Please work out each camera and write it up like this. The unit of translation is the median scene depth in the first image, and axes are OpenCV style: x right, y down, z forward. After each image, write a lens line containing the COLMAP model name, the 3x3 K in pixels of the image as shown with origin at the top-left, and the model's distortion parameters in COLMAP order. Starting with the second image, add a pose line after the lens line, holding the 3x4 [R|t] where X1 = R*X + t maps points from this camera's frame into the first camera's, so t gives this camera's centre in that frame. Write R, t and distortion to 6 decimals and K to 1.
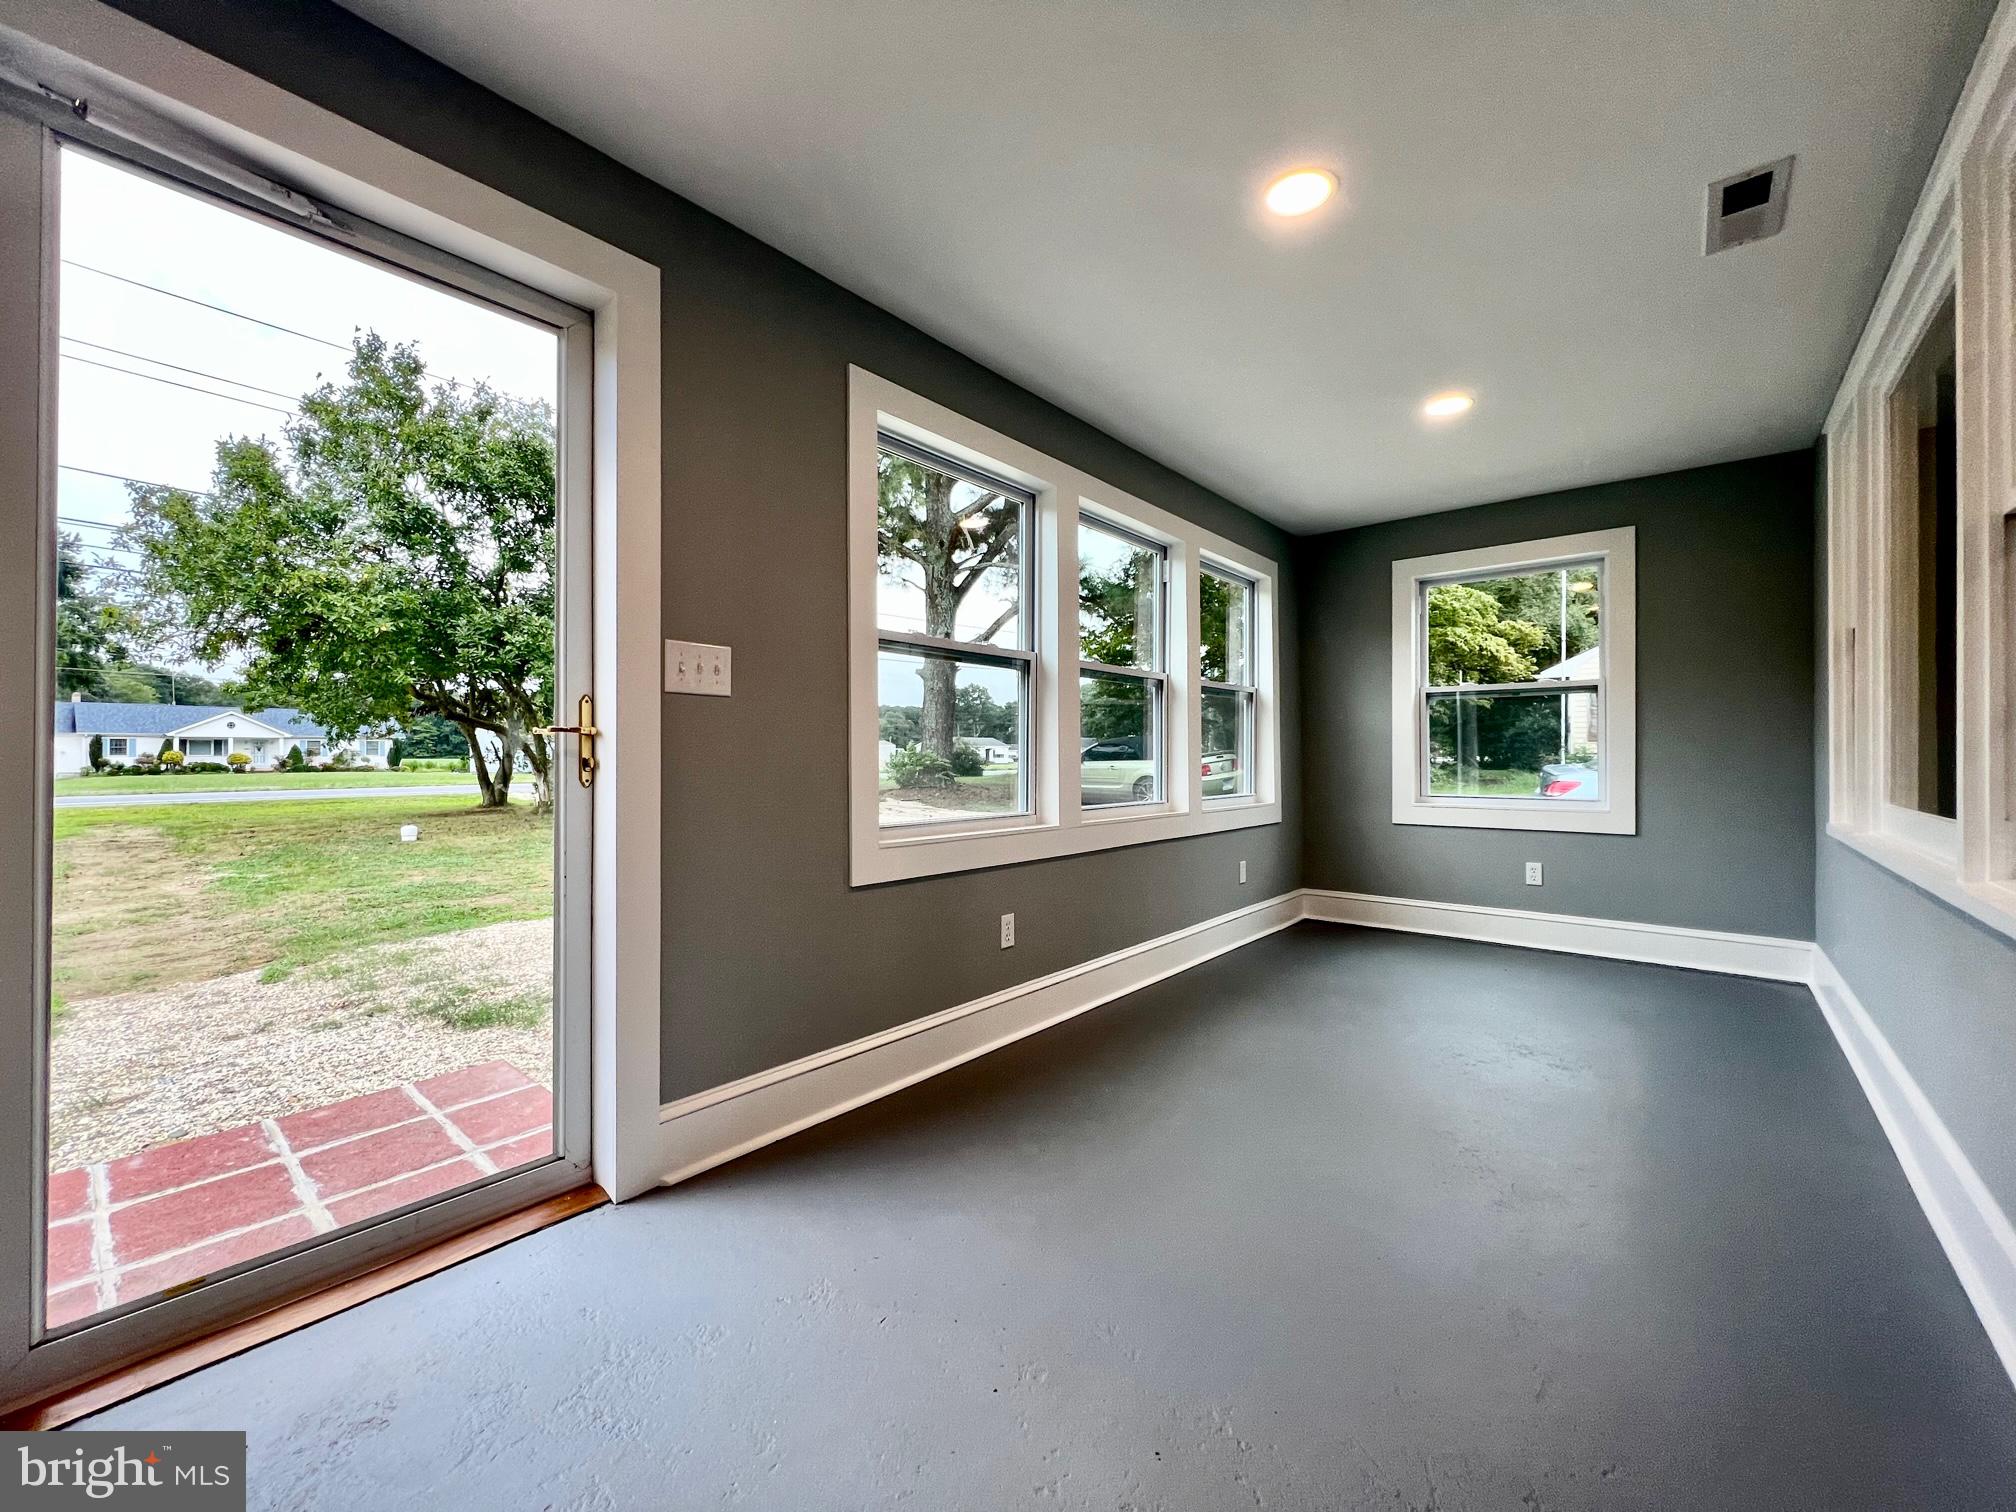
lens RADIAL K [[816.8, 0, 1010.6], [0, 816.8, 753.9], [0, 0, 1]] dist [0.000214, 0.000113]
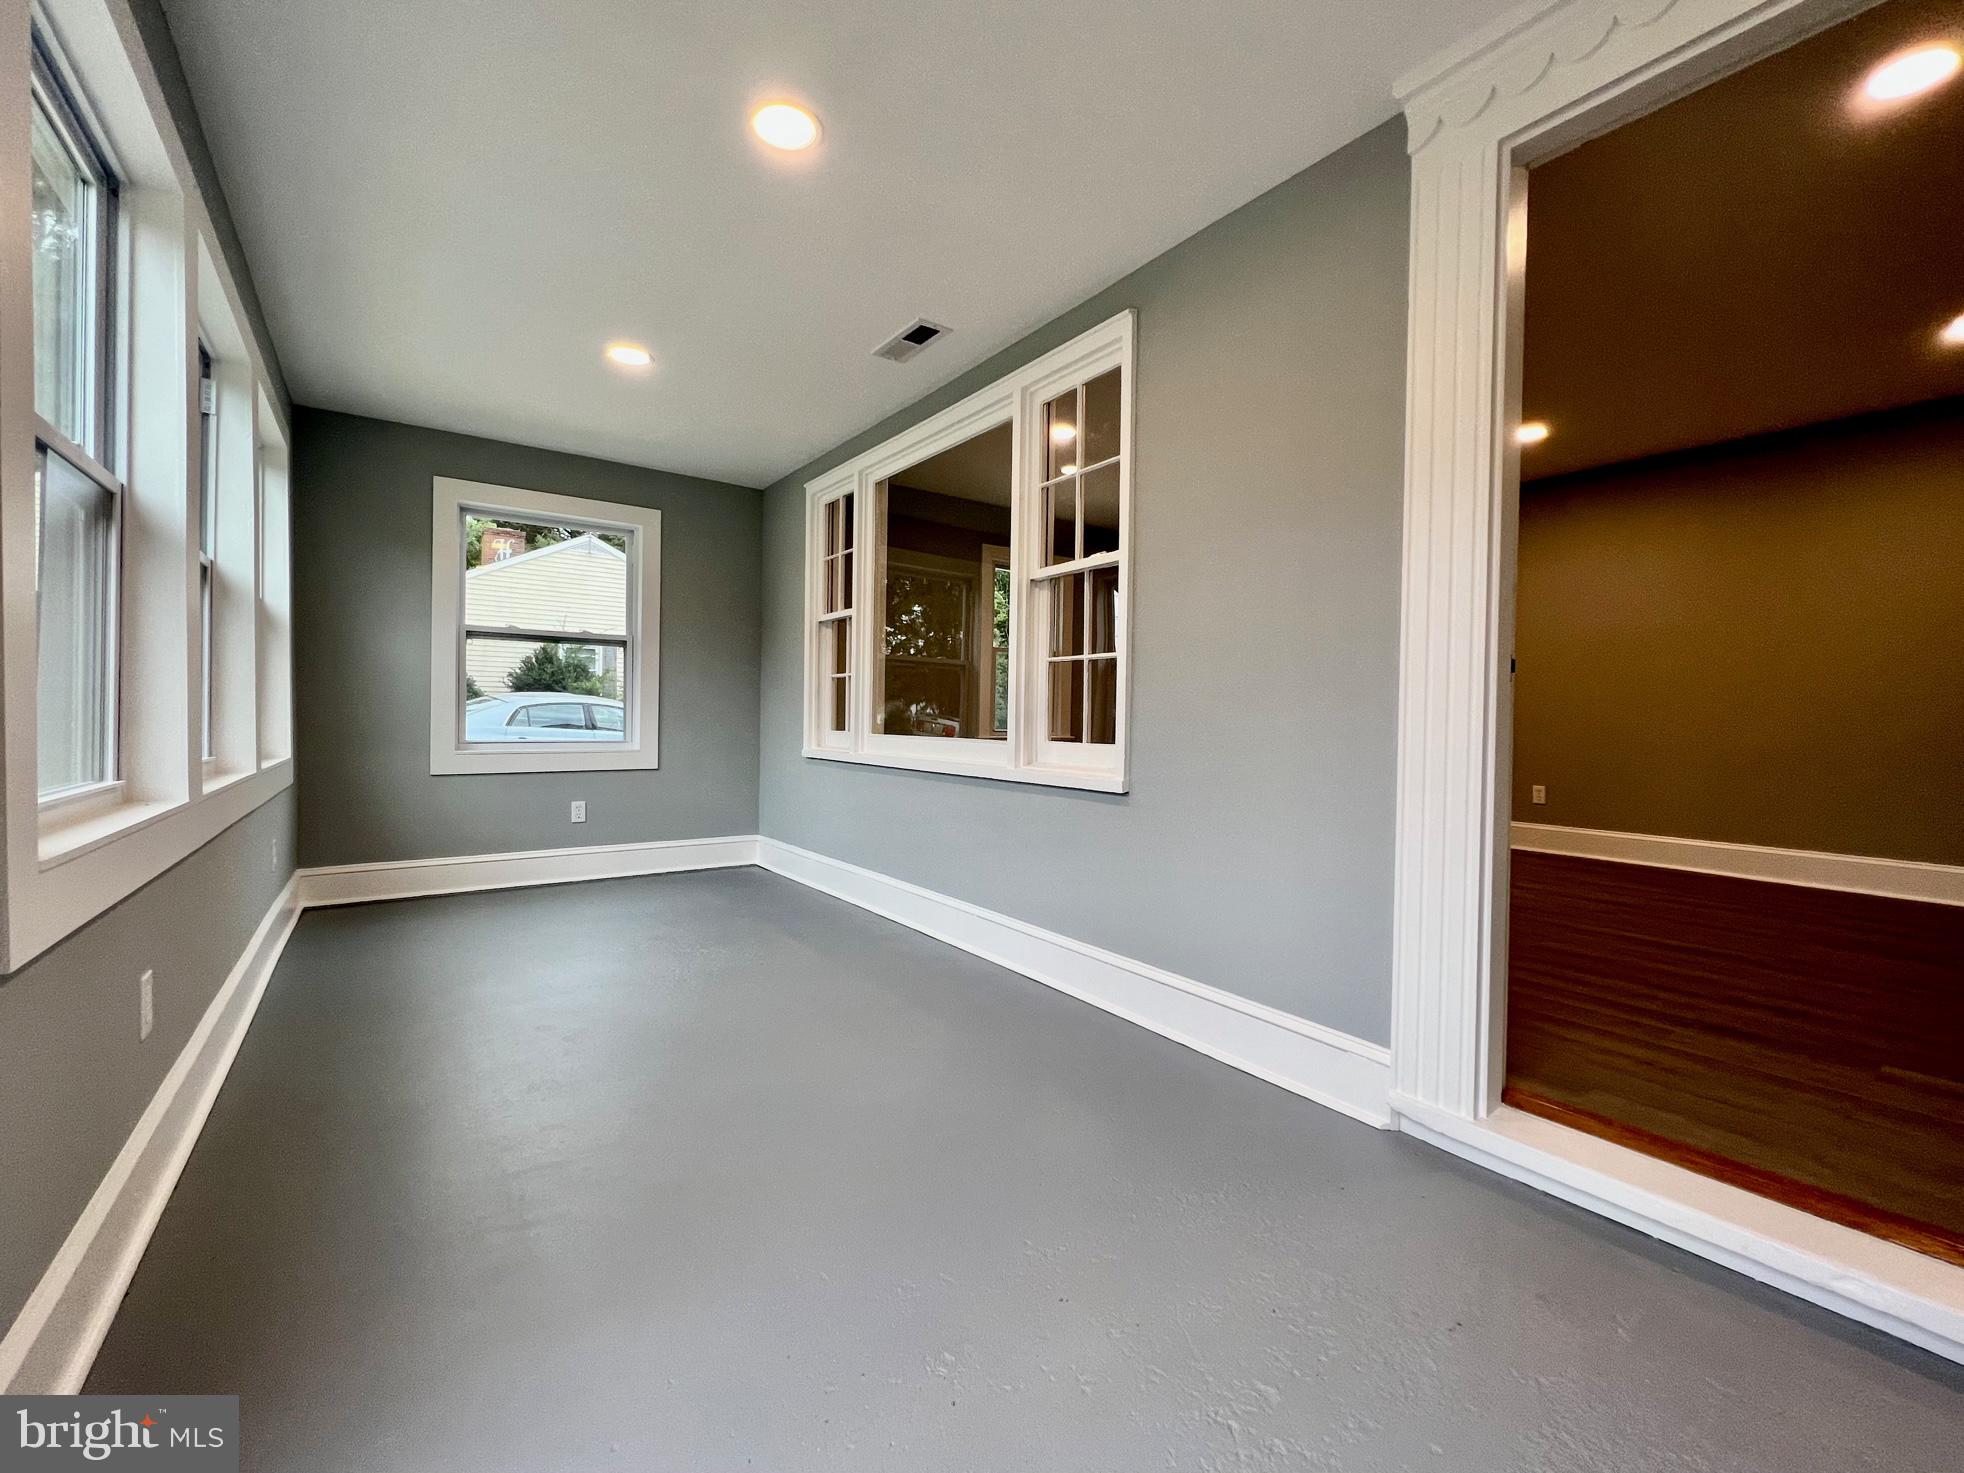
lens RADIAL K [[799.8, 0, 987.3], [0, 799.8, 716.0], [0, 0, 1]] dist [-0.000033, 0.000032]
pose [[0.234402, 0.001617, 0.972138, -0.262209], [-0.015235, 0.999882, 0.002011, 0.012555], [-0.972020, -0.015281, 0.234399, 0.256242]]
